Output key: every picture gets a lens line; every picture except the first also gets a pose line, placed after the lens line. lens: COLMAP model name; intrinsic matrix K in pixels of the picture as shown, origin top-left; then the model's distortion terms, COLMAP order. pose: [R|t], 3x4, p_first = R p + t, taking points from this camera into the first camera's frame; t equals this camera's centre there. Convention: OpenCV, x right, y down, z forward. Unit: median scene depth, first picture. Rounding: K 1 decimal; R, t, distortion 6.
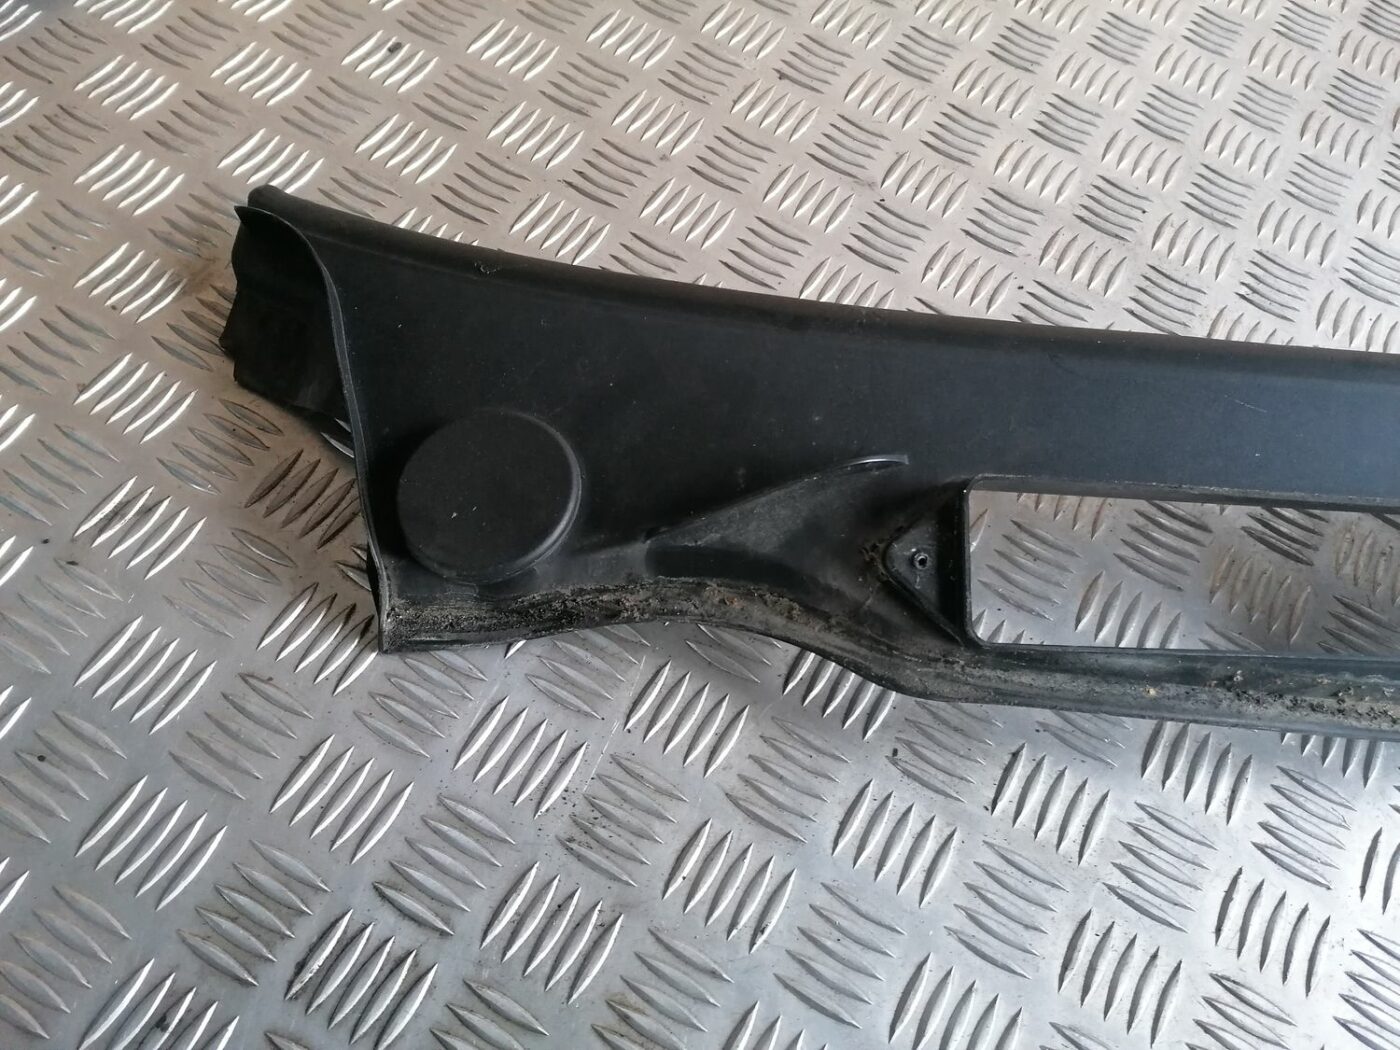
lens RADIAL K [[1043.1, 0, 700.0], [0, 1043.1, 525.0], [0, 0, 1]] dist [0.079964, -0.103730]
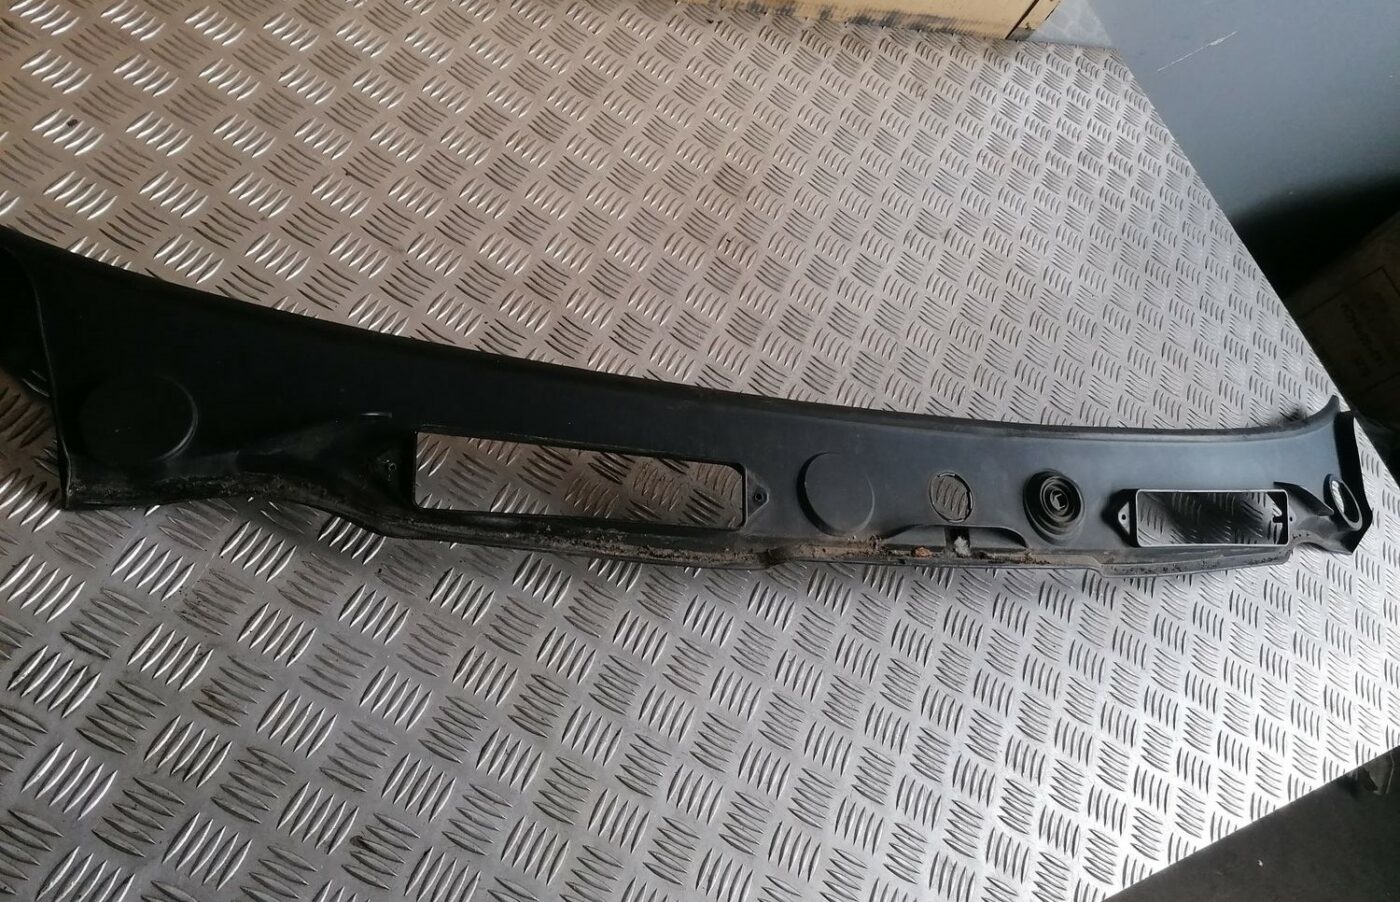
lens RADIAL K [[1038.3, 0, 703.2], [0, 1038.3, 477.1], [0, 0, 1]] dist [0.092011, -0.125682]
pose [[0.941118, 0.038804, 0.335844, 0.095701], [-0.033284, 0.999200, -0.022180, 0.072007], [-0.336436, 0.009696, 0.941656, -0.964369]]
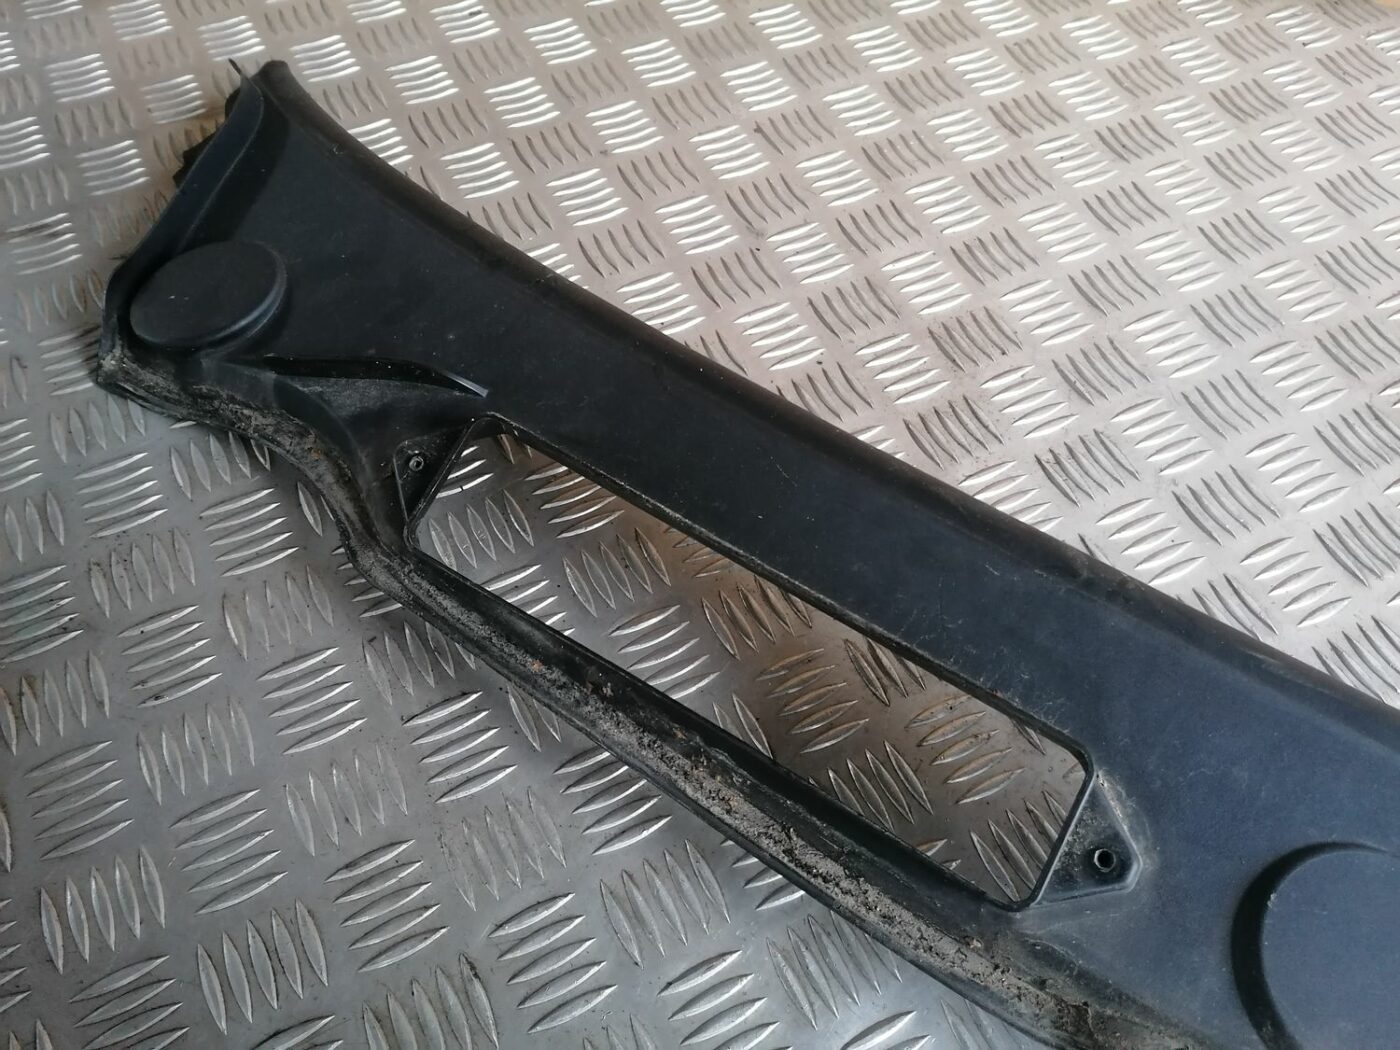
lens RADIAL K [[1043.1, 0, 700.0], [0, 1043.1, 525.0], [0, 0, 1]] dist [0.079964, -0.103730]
pose [[0.850590, 0.406874, -0.333091, 0.791765], [-0.440323, 0.897395, -0.028245, -0.007293], [0.287423, 0.170693, 0.942471, 0.054349]]
